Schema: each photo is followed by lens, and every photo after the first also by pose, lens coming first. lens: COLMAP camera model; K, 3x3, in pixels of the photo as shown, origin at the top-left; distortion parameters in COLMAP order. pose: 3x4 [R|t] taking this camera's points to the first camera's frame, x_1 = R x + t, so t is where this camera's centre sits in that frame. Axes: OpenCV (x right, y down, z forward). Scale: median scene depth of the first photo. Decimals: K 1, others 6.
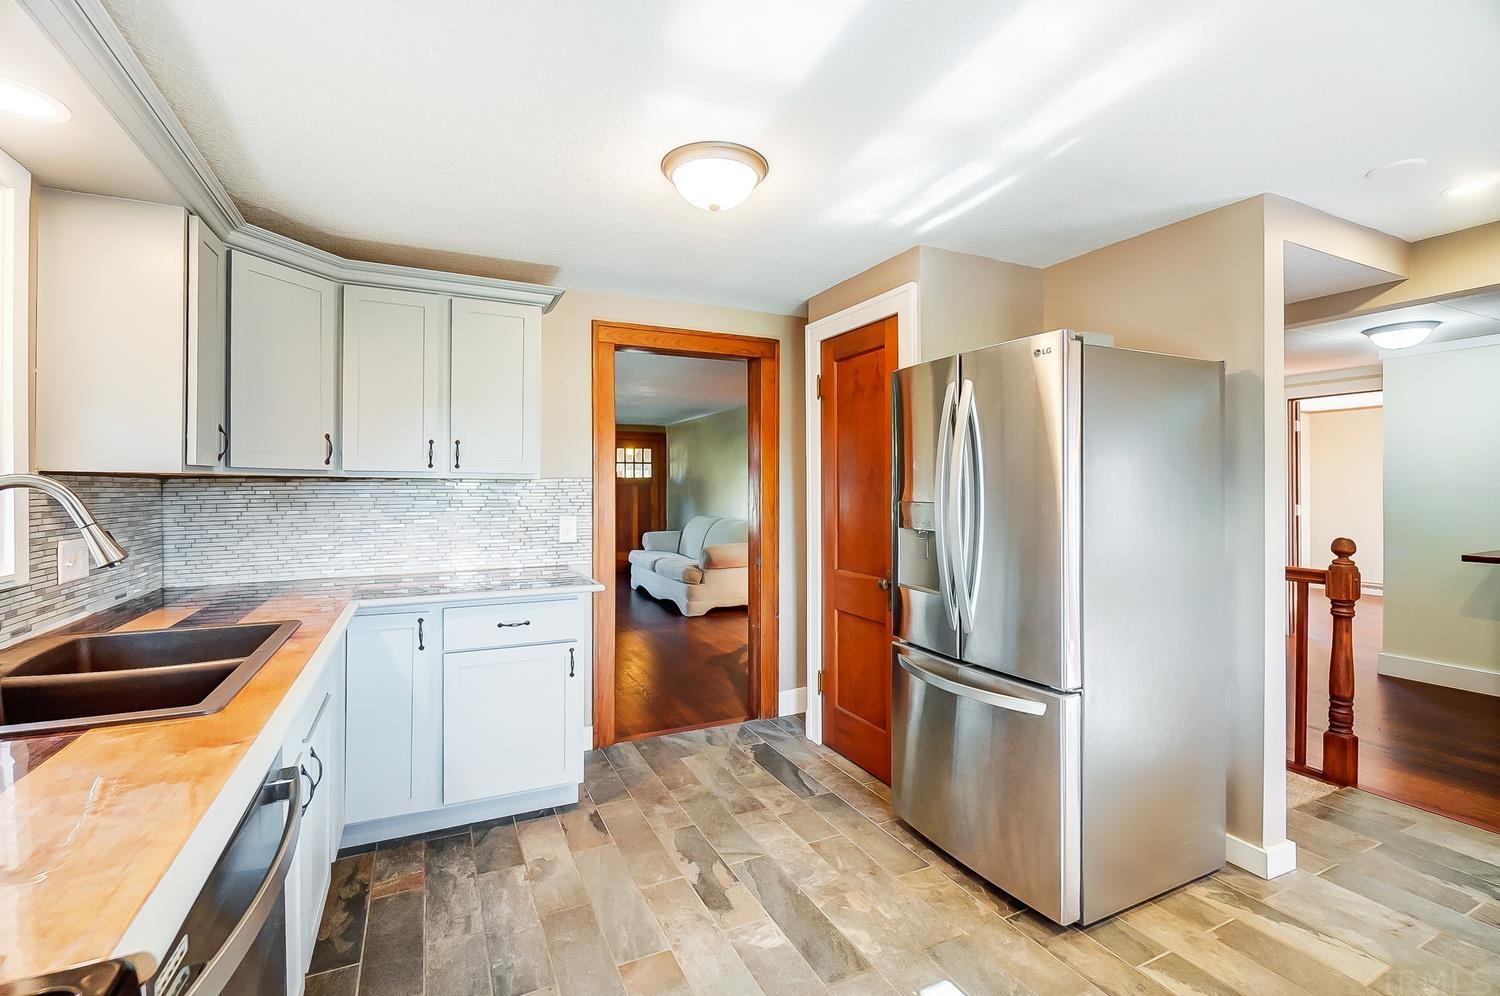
lens RADIAL K [[662.8, 0, 695.8], [0, 662.8, 482.4], [0, 0, 1]] dist [-0.009956, 0.000720]
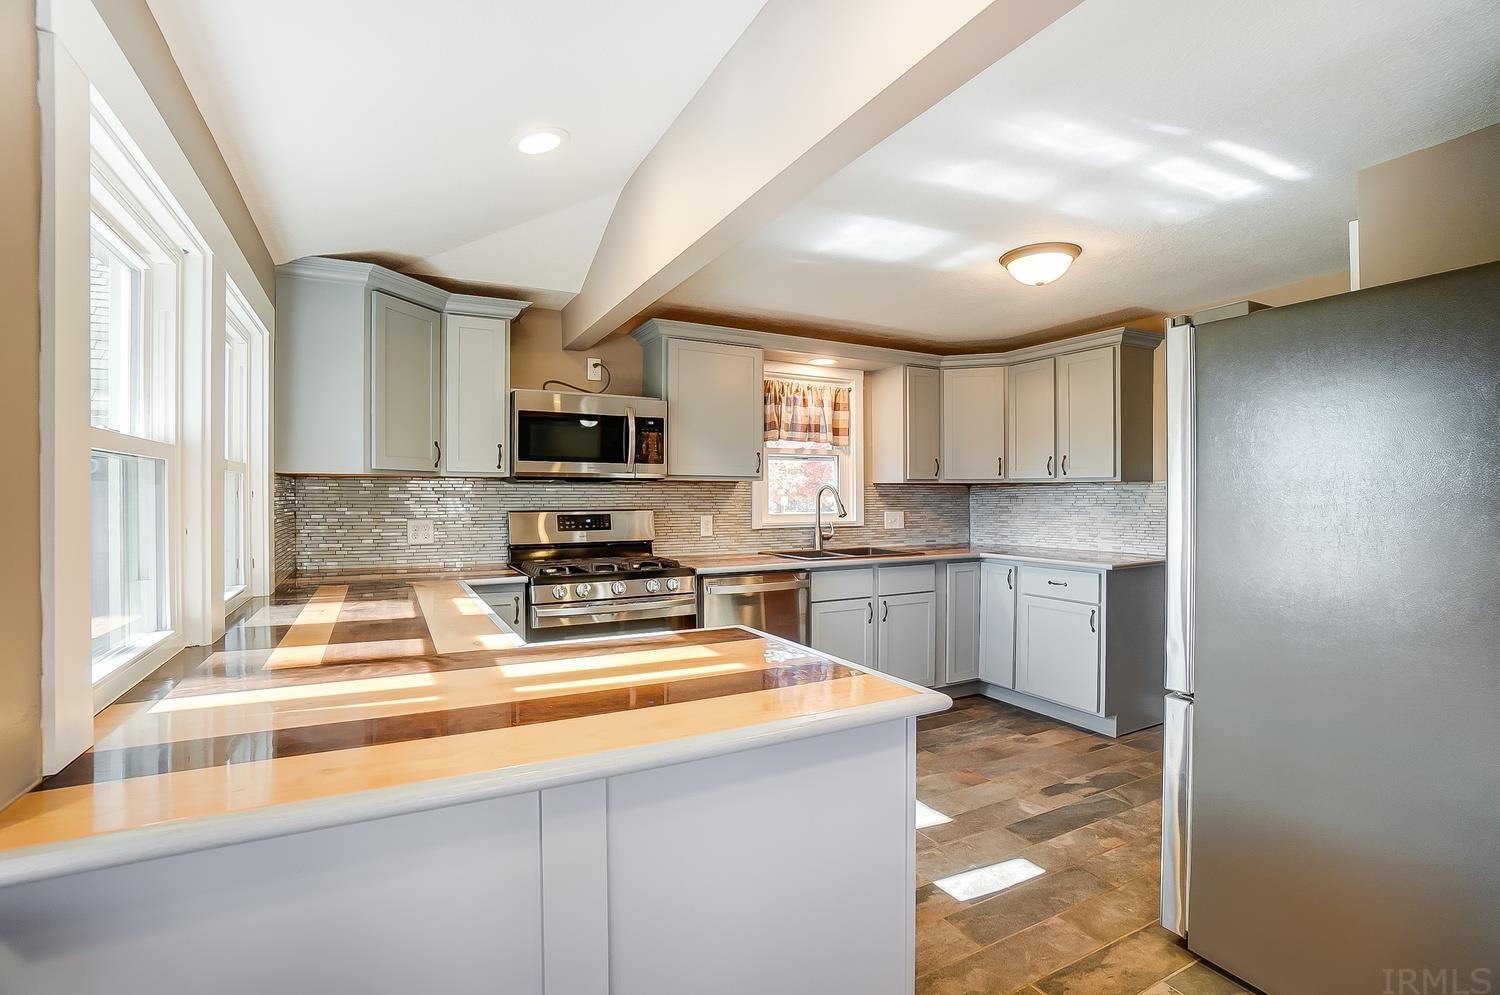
lens RADIAL K [[662.8, 0, 746.0], [0, 662.8, 502.0], [0, 0, 1]] dist [-0.009956, 0.000720]
pose [[0.068108, 0.010805, -0.997619, 1.178747], [0.006162, 0.999918, 0.011251, 0.018679], [0.997659, -0.006914, 0.068036, 0.249774]]
